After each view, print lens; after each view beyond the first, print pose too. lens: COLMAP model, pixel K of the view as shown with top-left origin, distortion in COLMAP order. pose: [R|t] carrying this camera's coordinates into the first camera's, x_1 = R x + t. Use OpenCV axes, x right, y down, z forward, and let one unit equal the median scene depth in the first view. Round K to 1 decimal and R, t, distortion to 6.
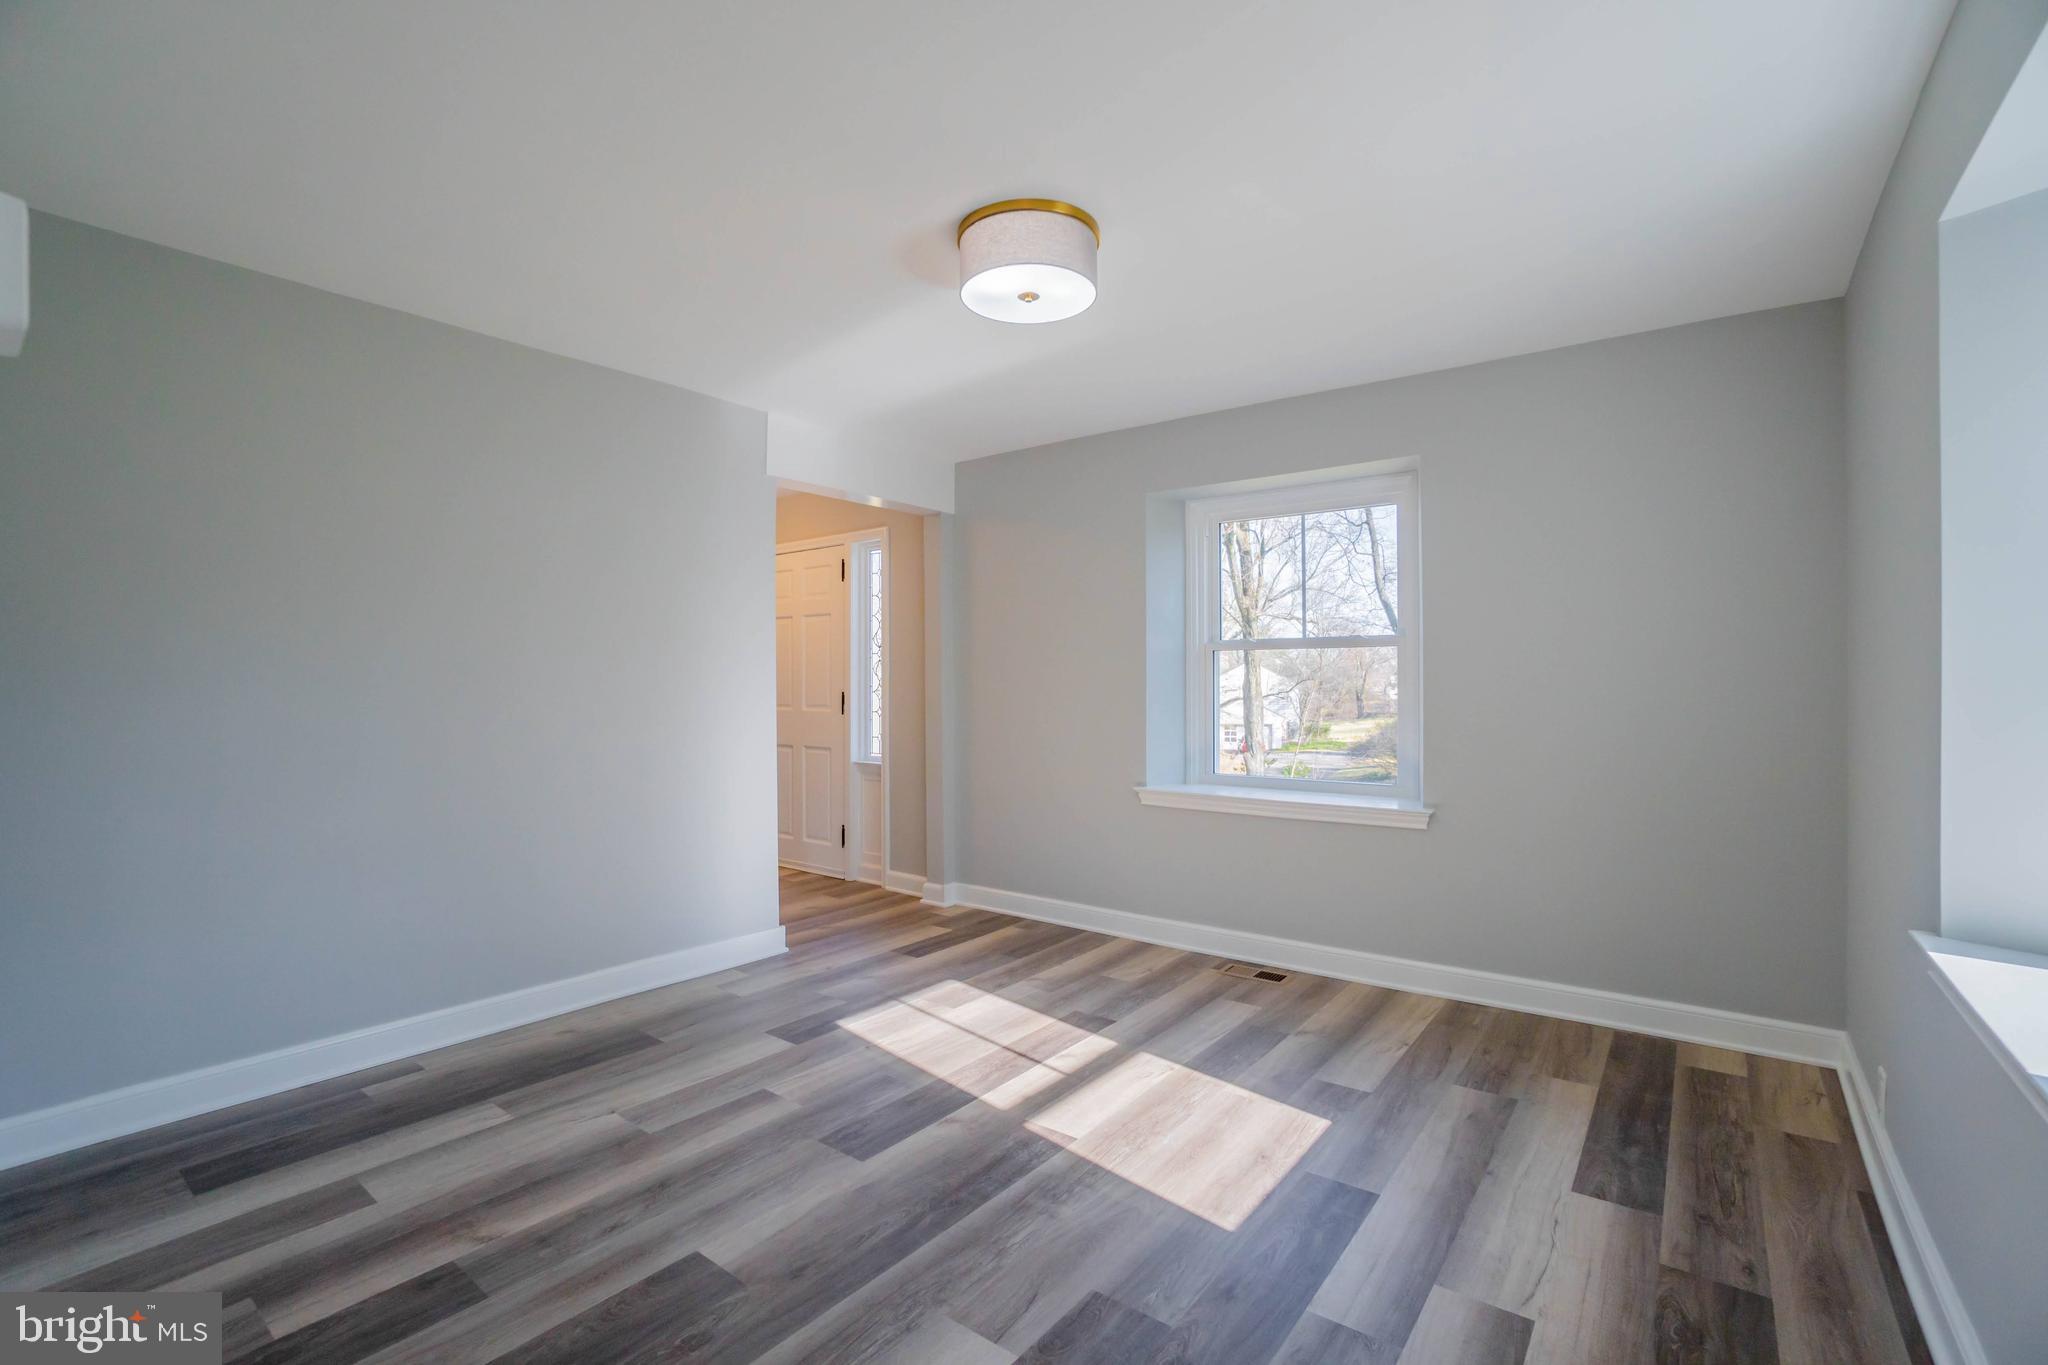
lens RADIAL K [[919.6, 0, 1008.4], [0, 919.6, 682.1], [0, 0, 1]] dist [-0.066271, 0.026351]
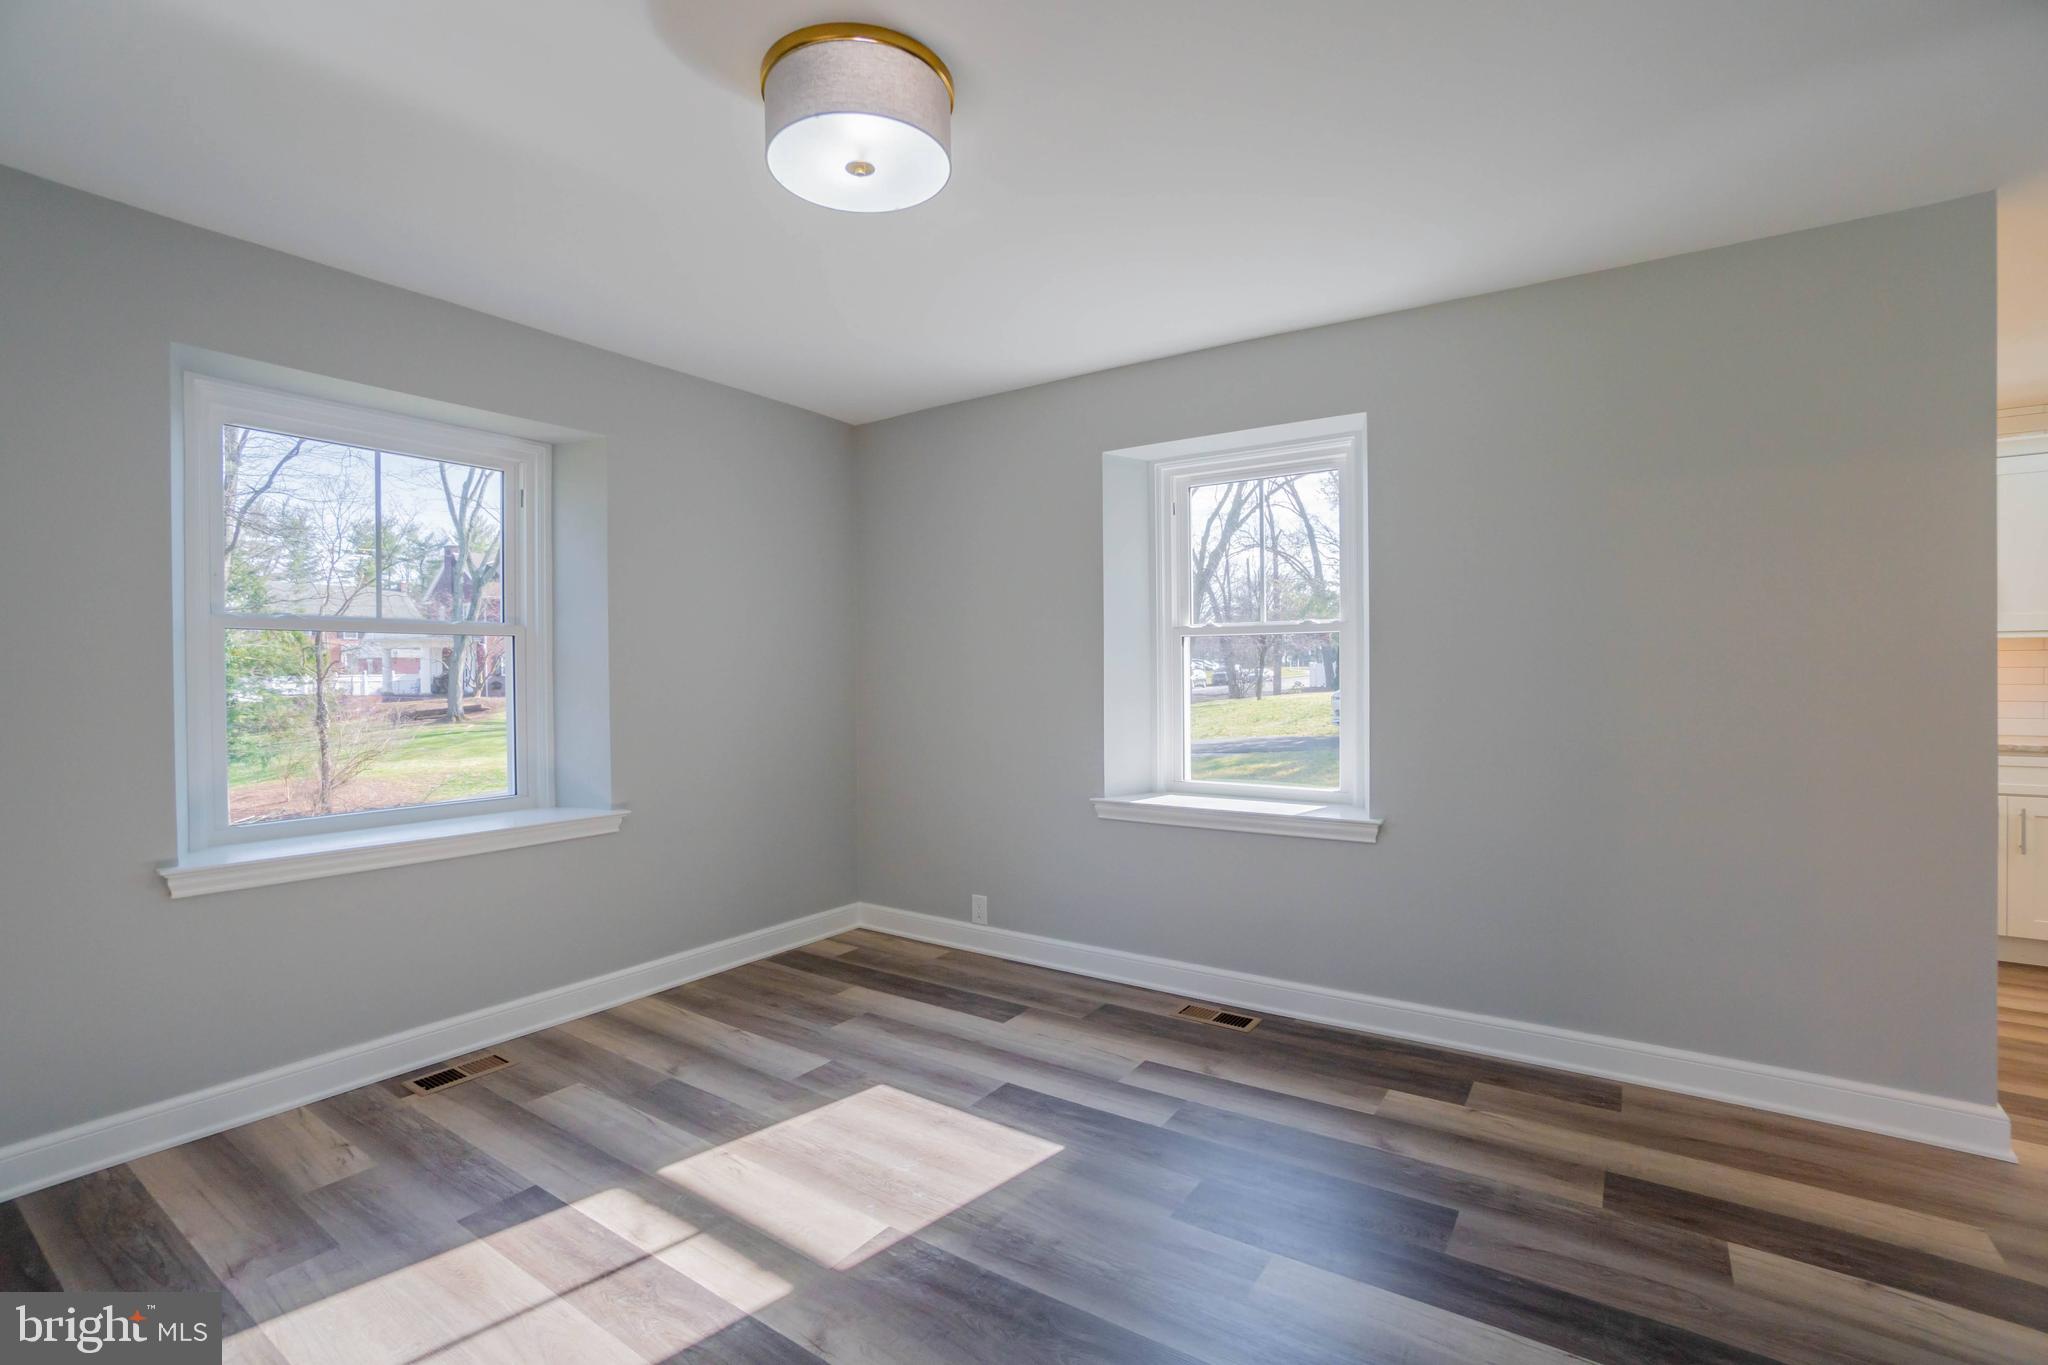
lens RADIAL K [[919.6, 0, 1008.4], [0, 919.6, 682.1], [0, 0, 1]] dist [-0.066271, 0.026351]
pose [[-0.055058, -0.006770, 0.998460, -0.696764], [0.008967, 0.999933, 0.007275, 0.003191], [-0.998443, 0.009353, -0.054994, 0.870527]]
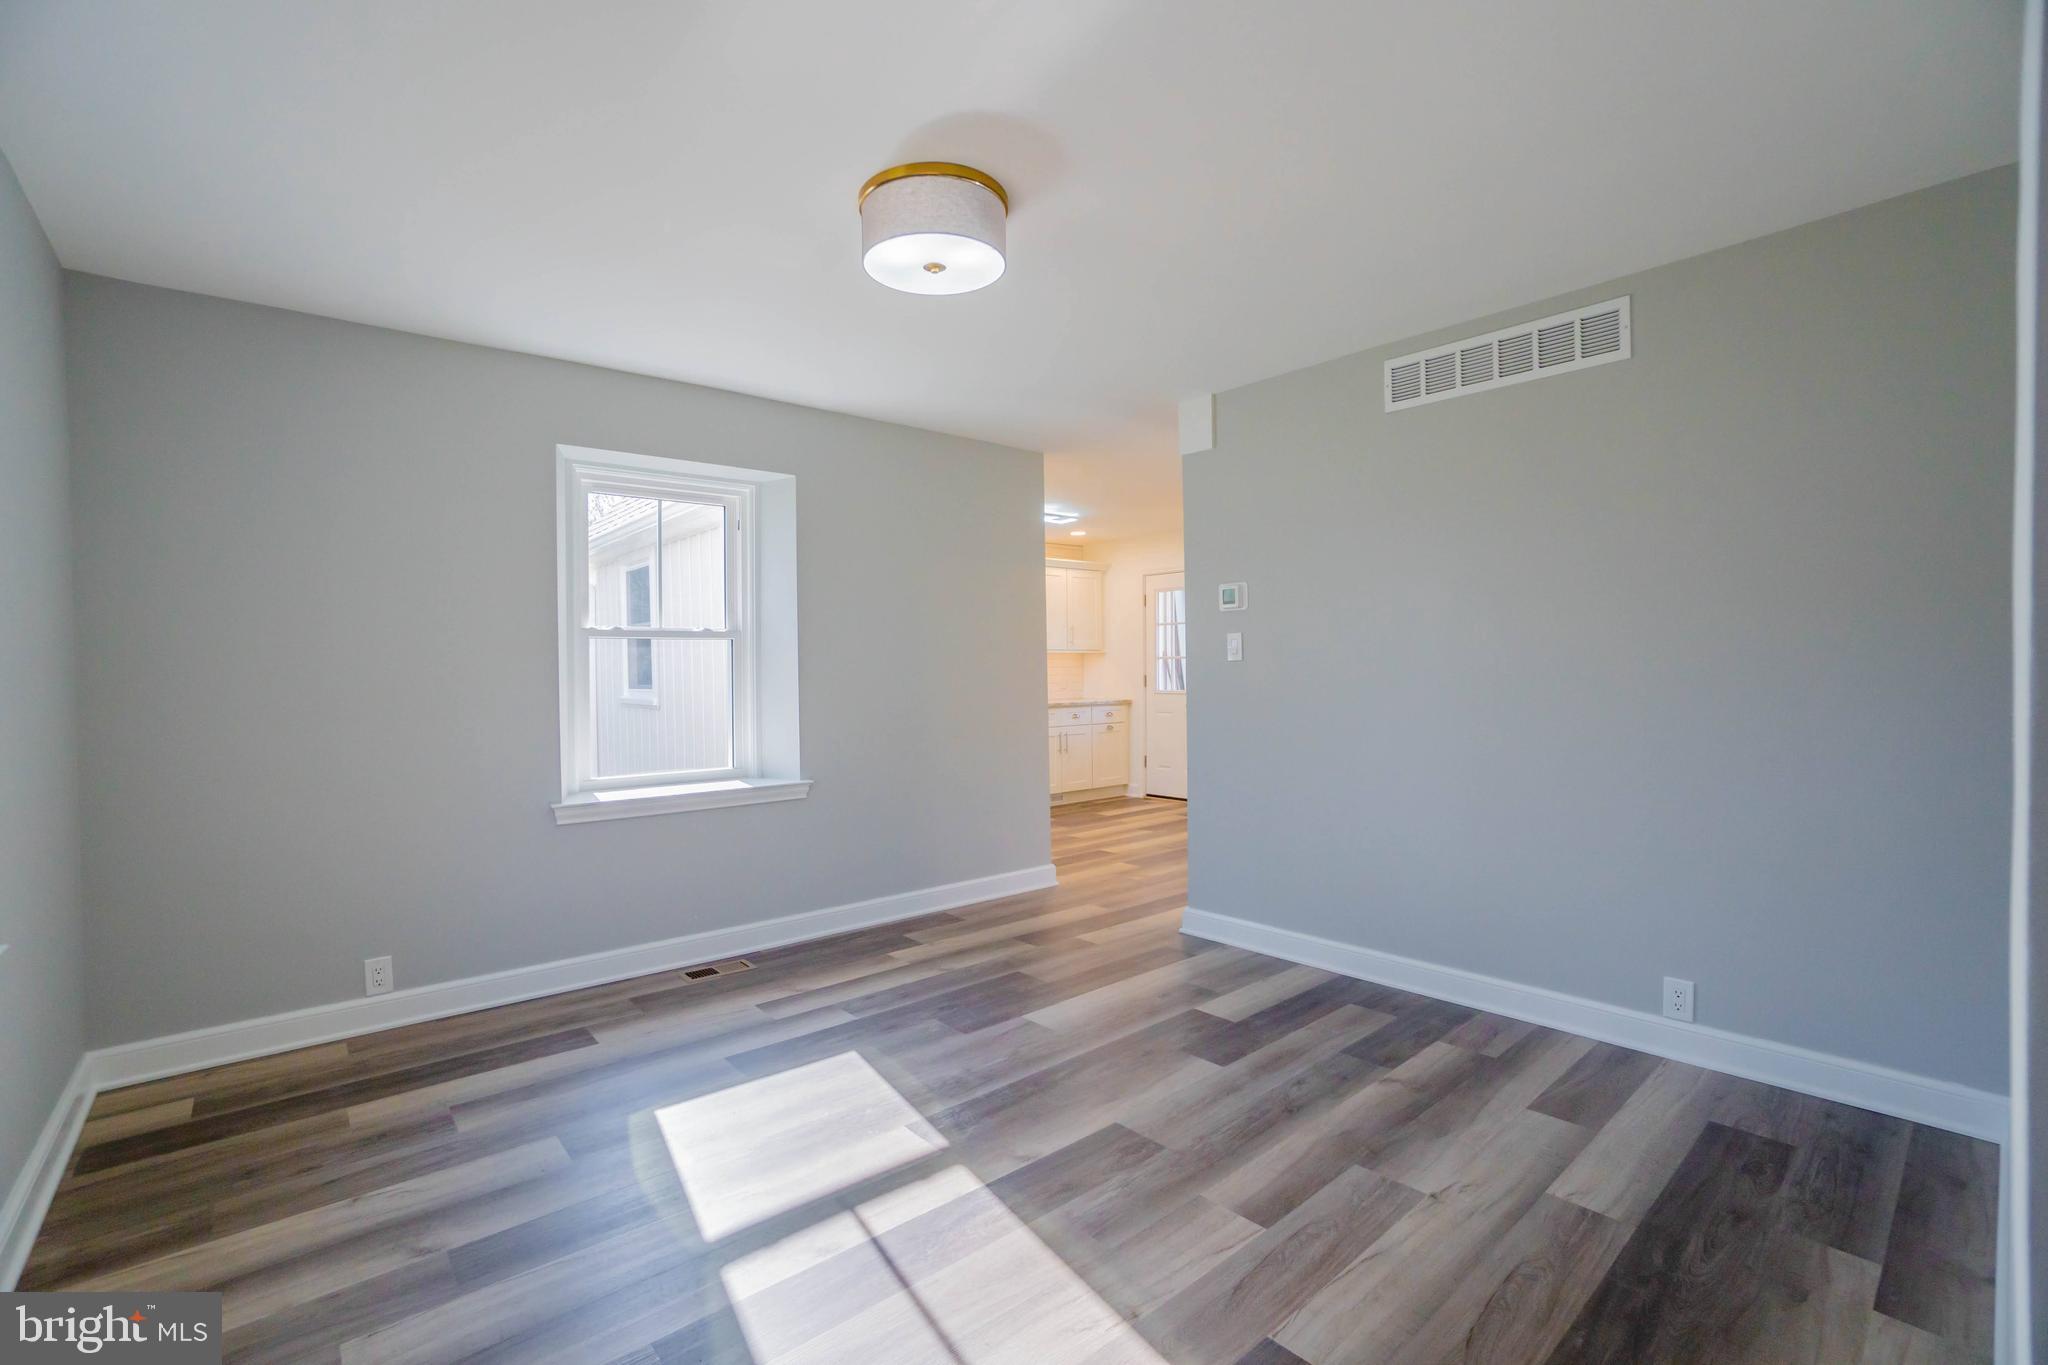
lens RADIAL K [[919.6, 0, 1008.4], [0, 919.6, 682.1], [0, 0, 1]] dist [-0.066271, 0.026351]
pose [[-0.980270, 0.010791, 0.197370, -0.225048], [0.014299, 0.999764, 0.016360, -0.003542], [-0.197147, 0.018859, -0.980193, 1.827254]]
